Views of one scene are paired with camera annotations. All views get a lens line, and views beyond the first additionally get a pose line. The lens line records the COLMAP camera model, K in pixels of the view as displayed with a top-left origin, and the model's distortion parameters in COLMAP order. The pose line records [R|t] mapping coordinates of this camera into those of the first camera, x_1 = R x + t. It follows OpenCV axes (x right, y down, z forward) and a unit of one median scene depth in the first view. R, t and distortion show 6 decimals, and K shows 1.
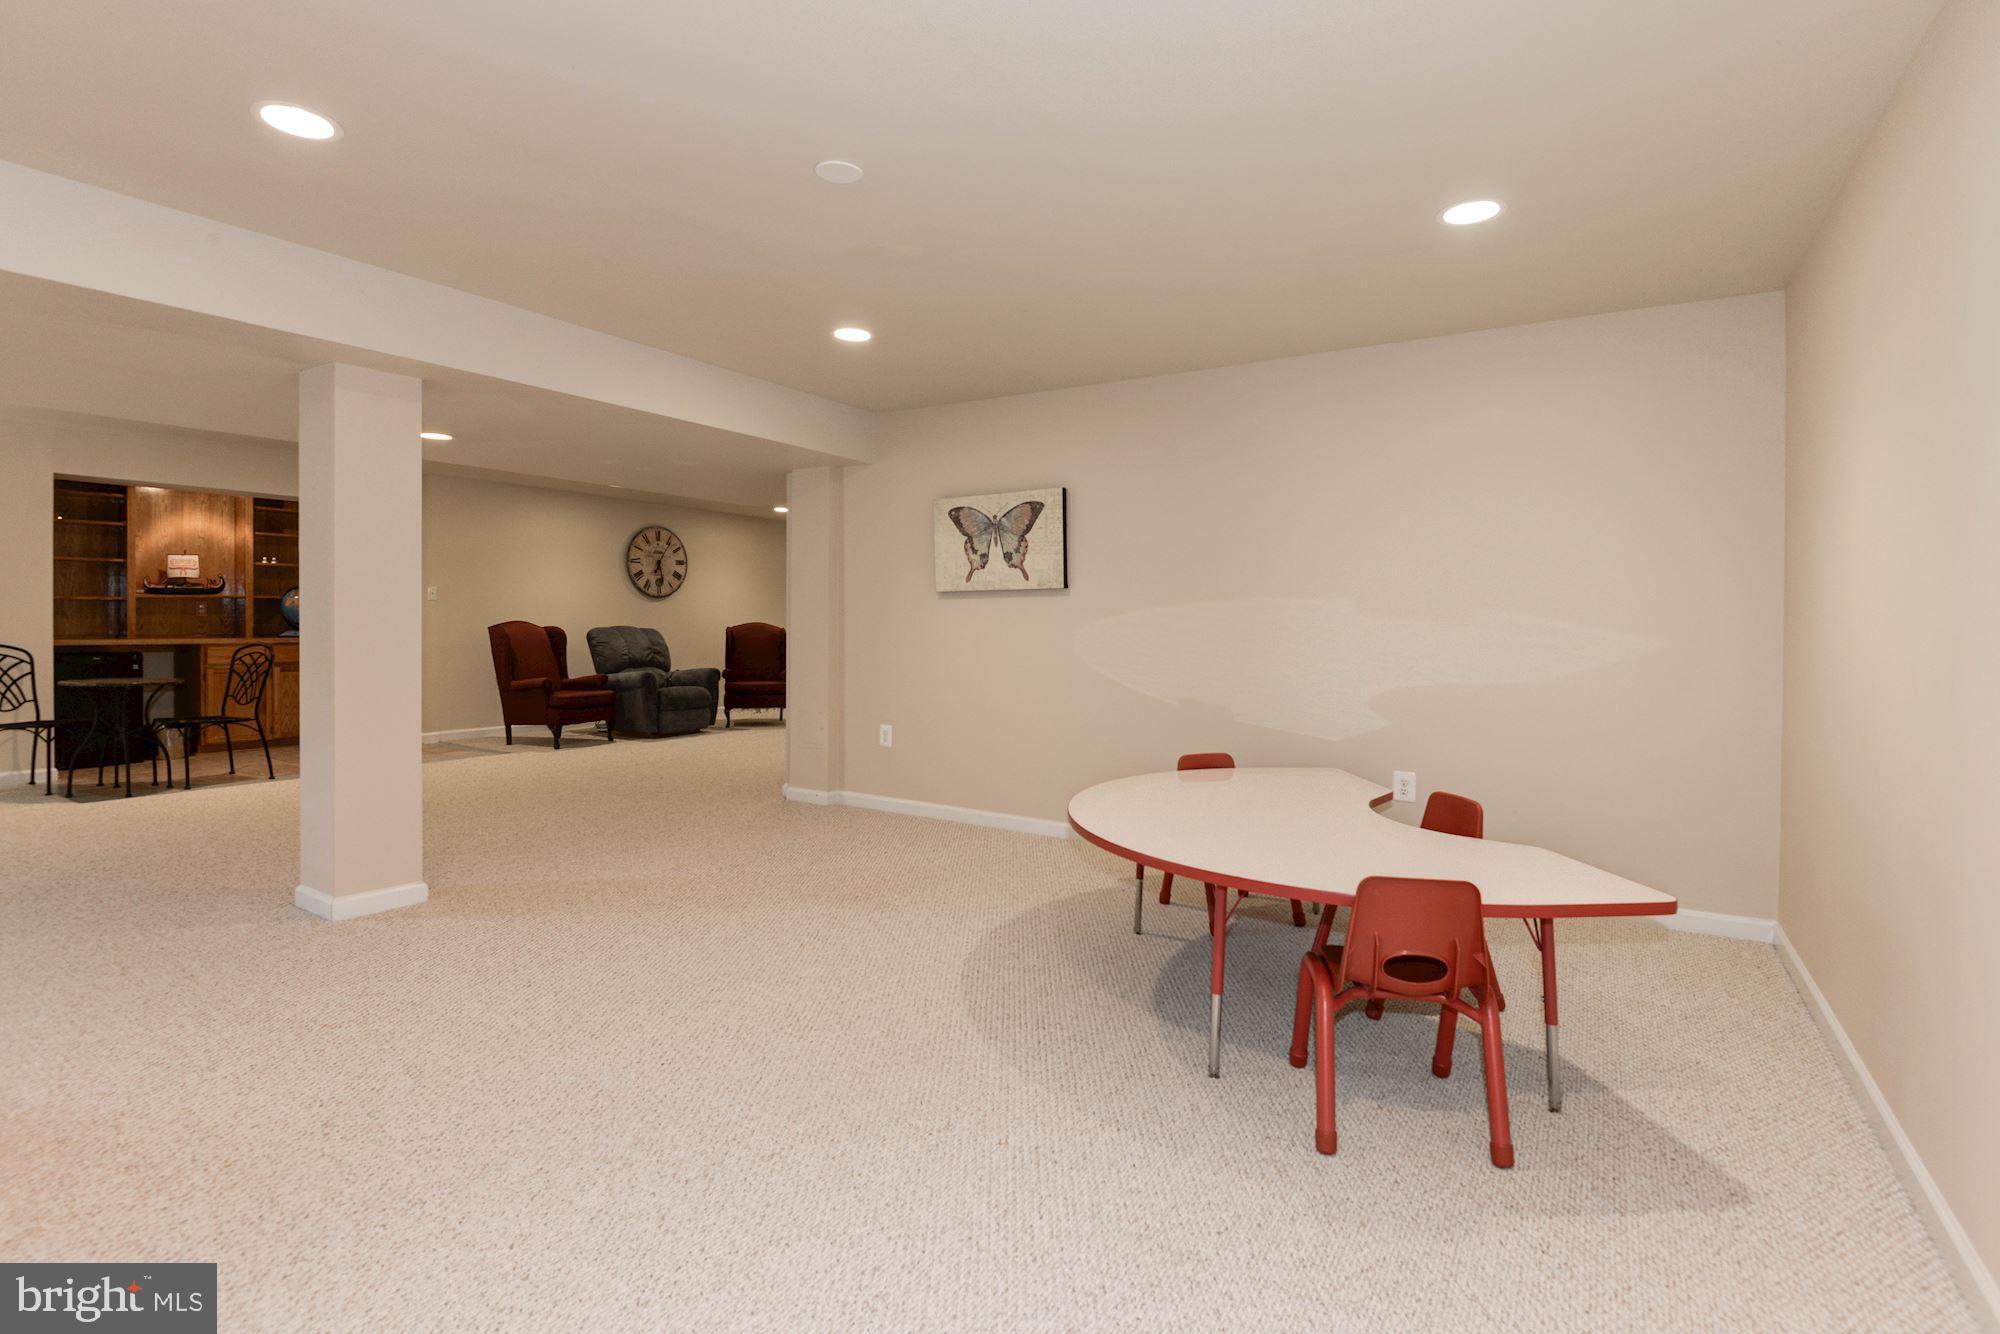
lens RADIAL K [[926.8, 0, 1001.2], [0, 926.8, 646.0], [0, 0, 1]] dist [0.014714, -0.022743]
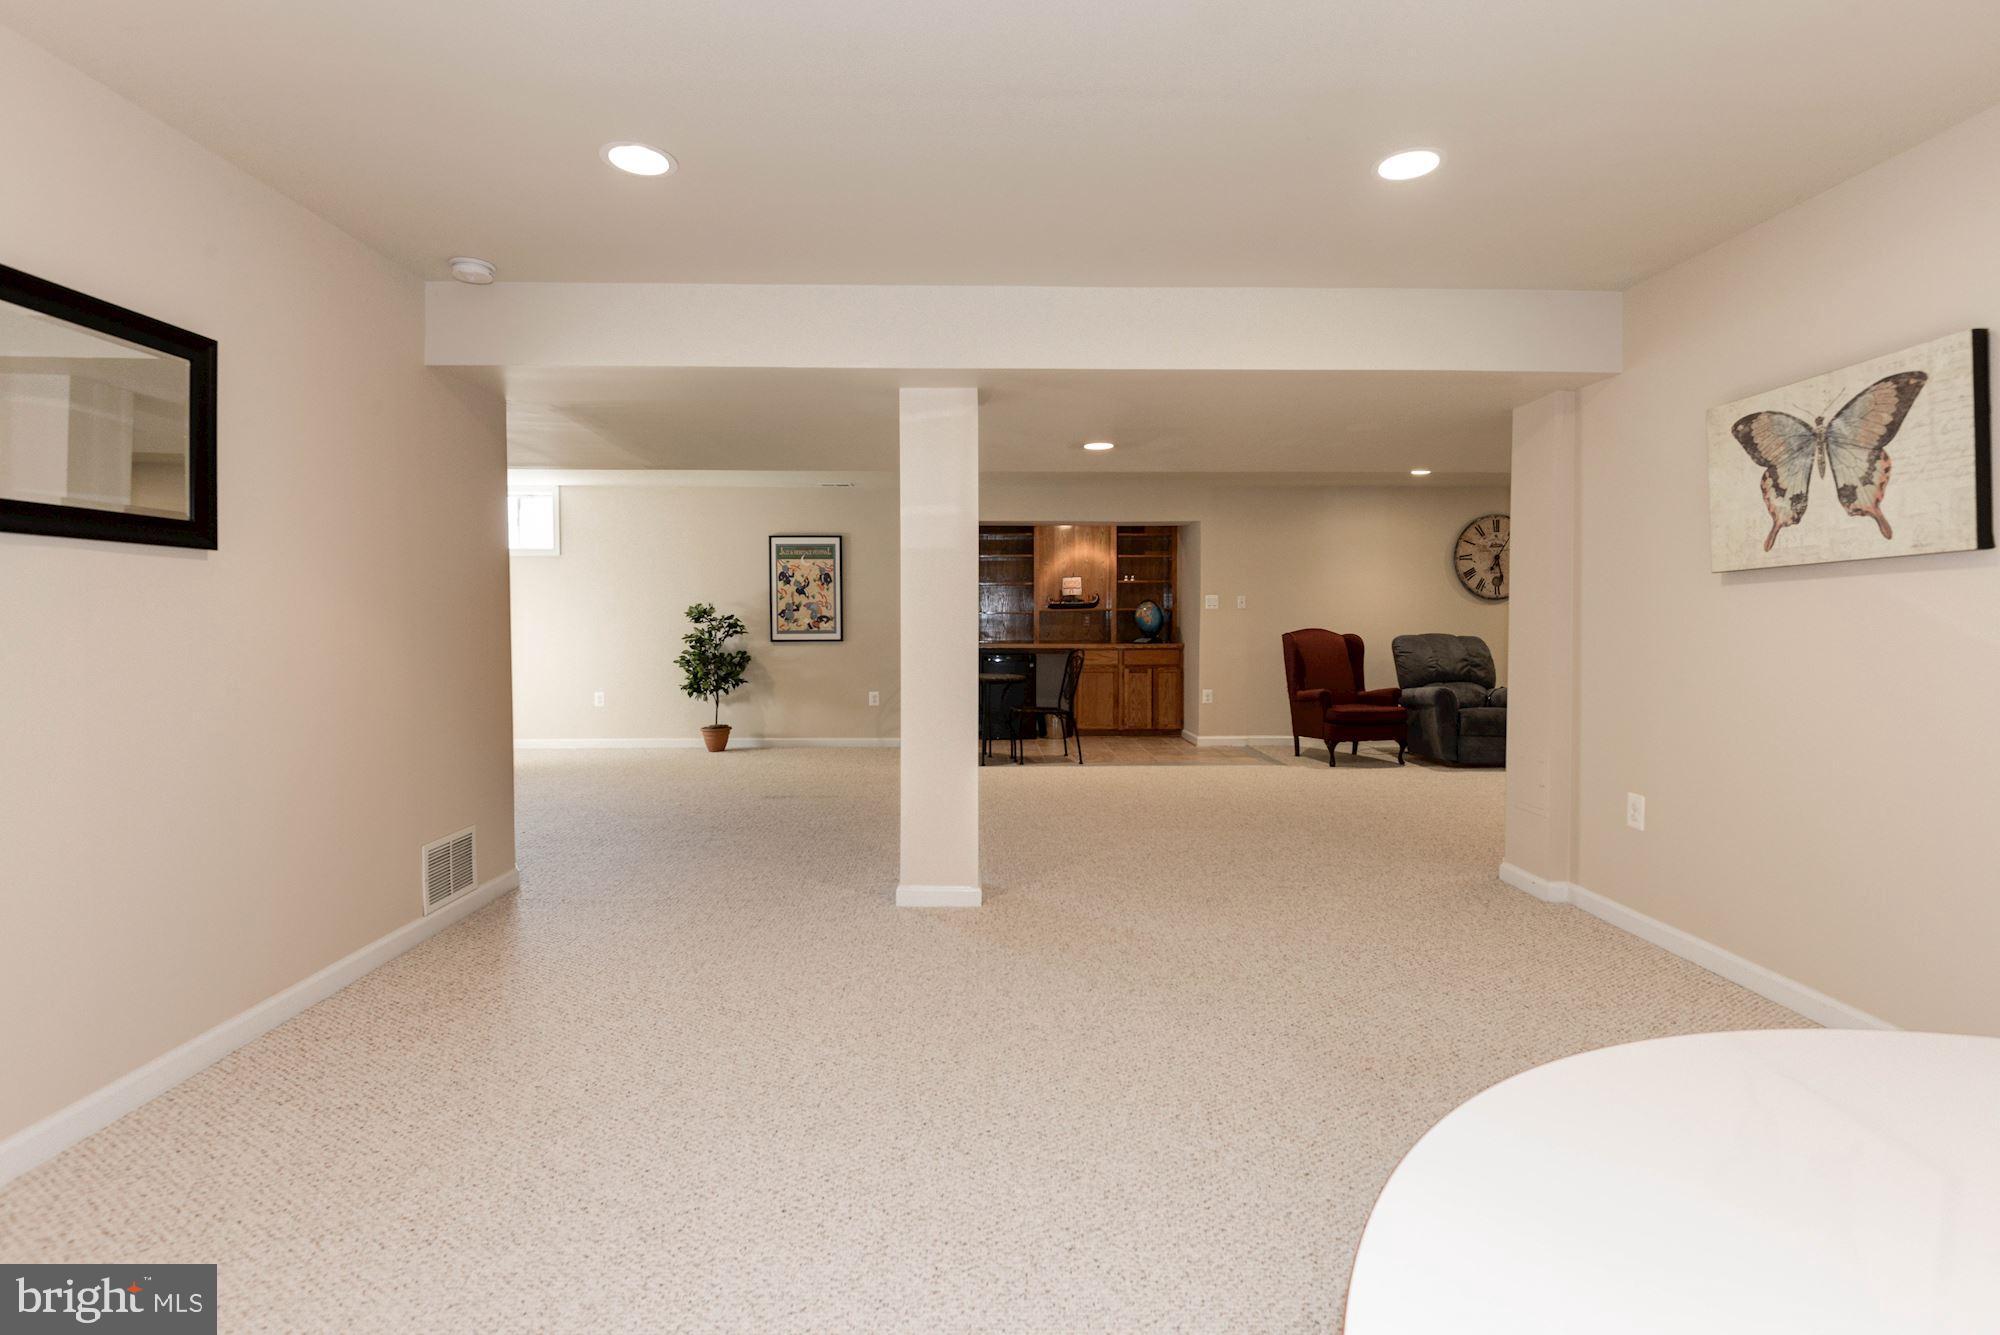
lens RADIAL K [[926.8, 0, 1001.2], [0, 926.8, 646.5], [0, 0, 1]] dist [0.014714, -0.022743]
pose [[0.553225, 0.010820, -0.832961, 0.132288], [-0.017427, 0.999847, 0.001414, -0.005203], [0.832849, 0.013734, 0.553329, 0.265608]]
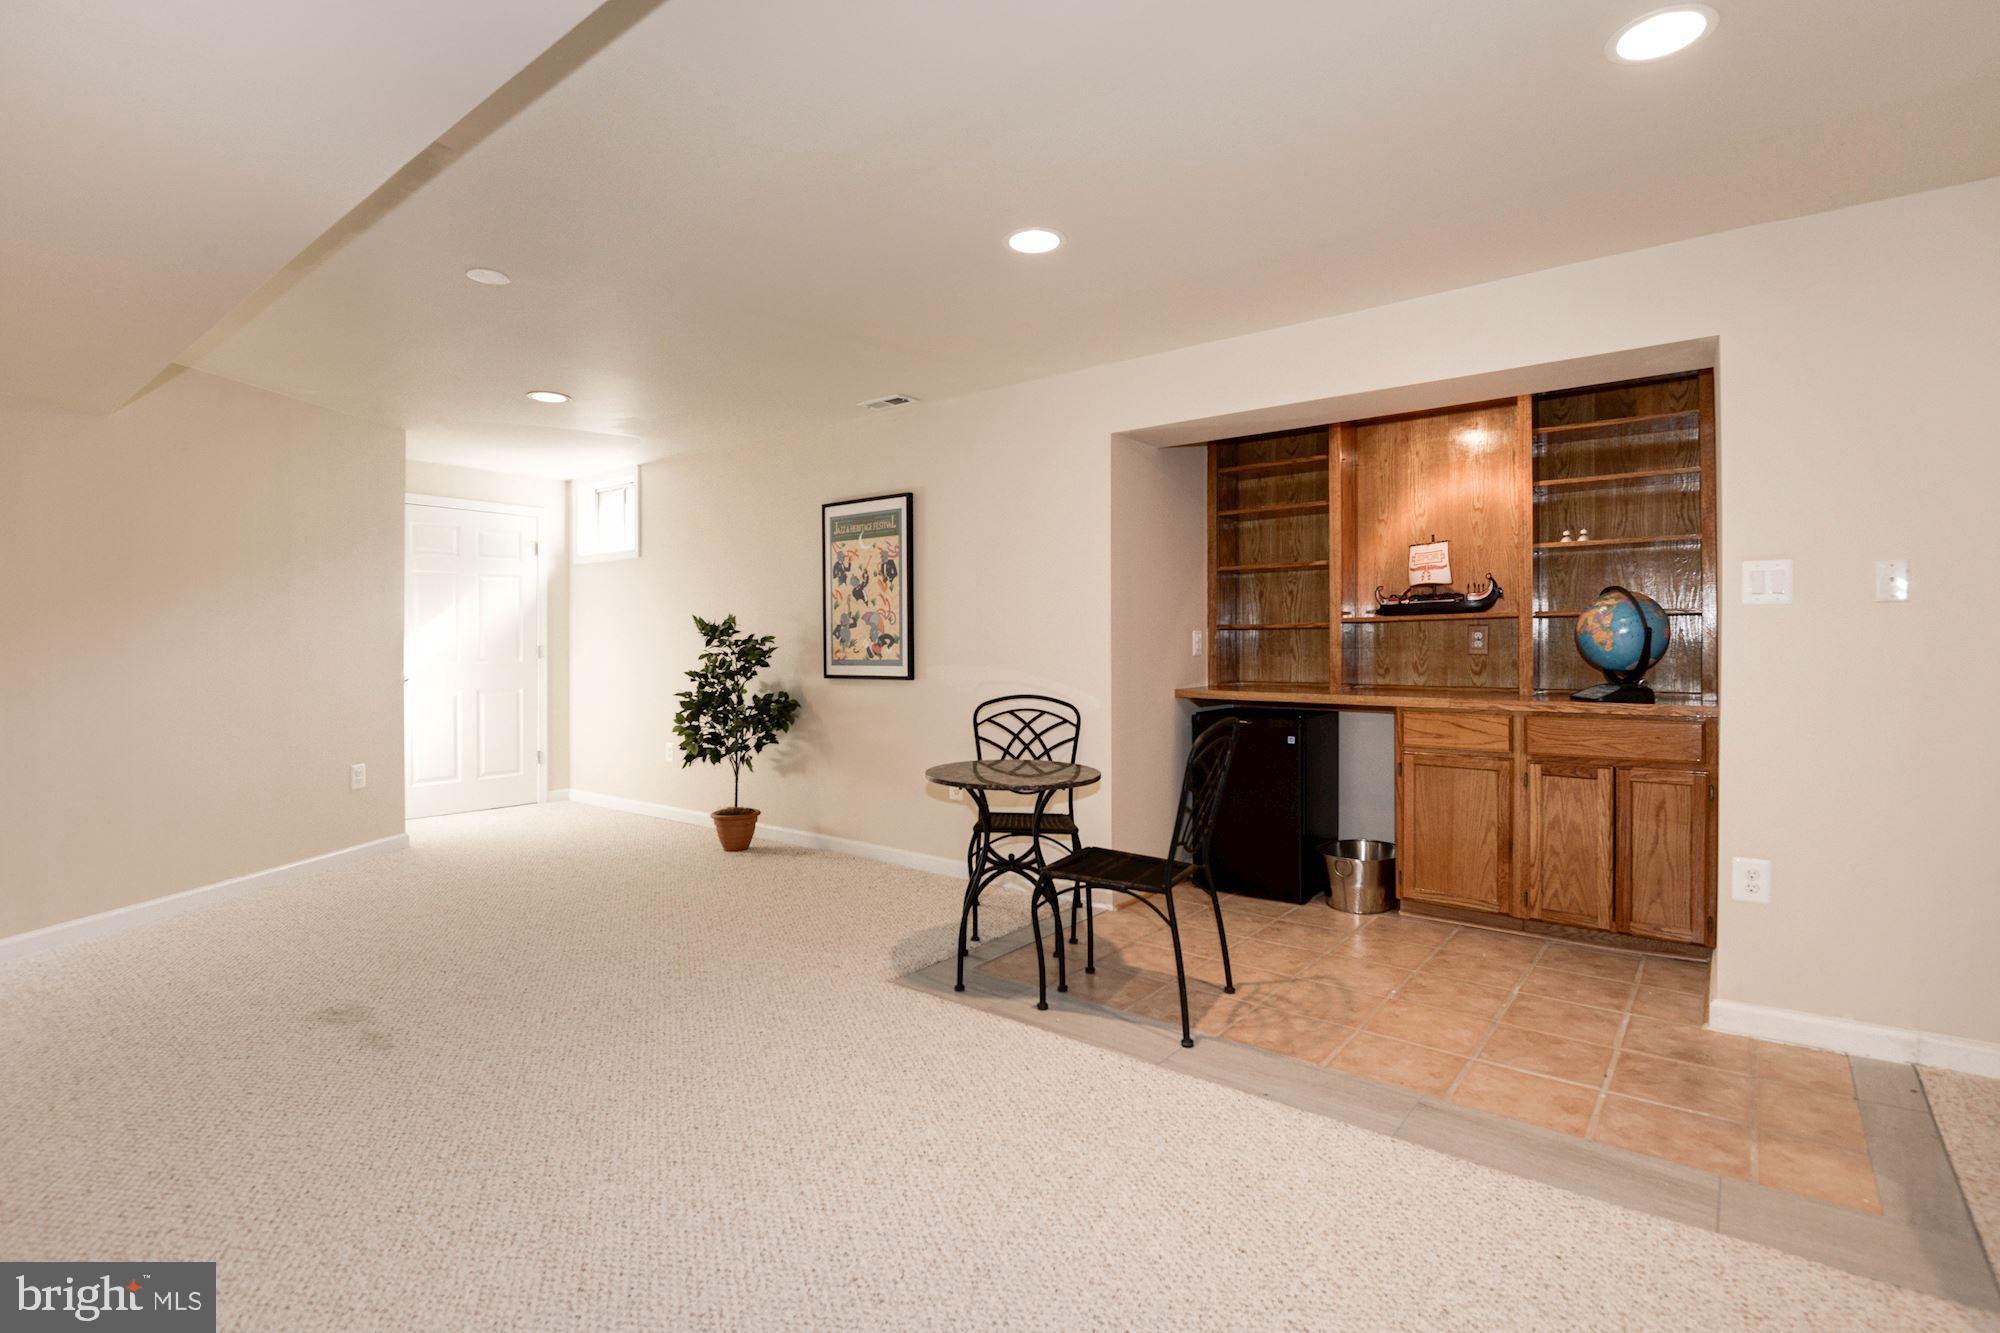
lens RADIAL K [[926.8, 0, 1001.2], [0, 926.8, 645.5], [0, 0, 1]] dist [0.014714, -0.022743]
pose [[-0.098855, -0.006377, -0.995081, -0.357264], [-0.026235, 0.999649, -0.003800, -0.033233], [0.994756, 0.025731, -0.098987, 0.947348]]
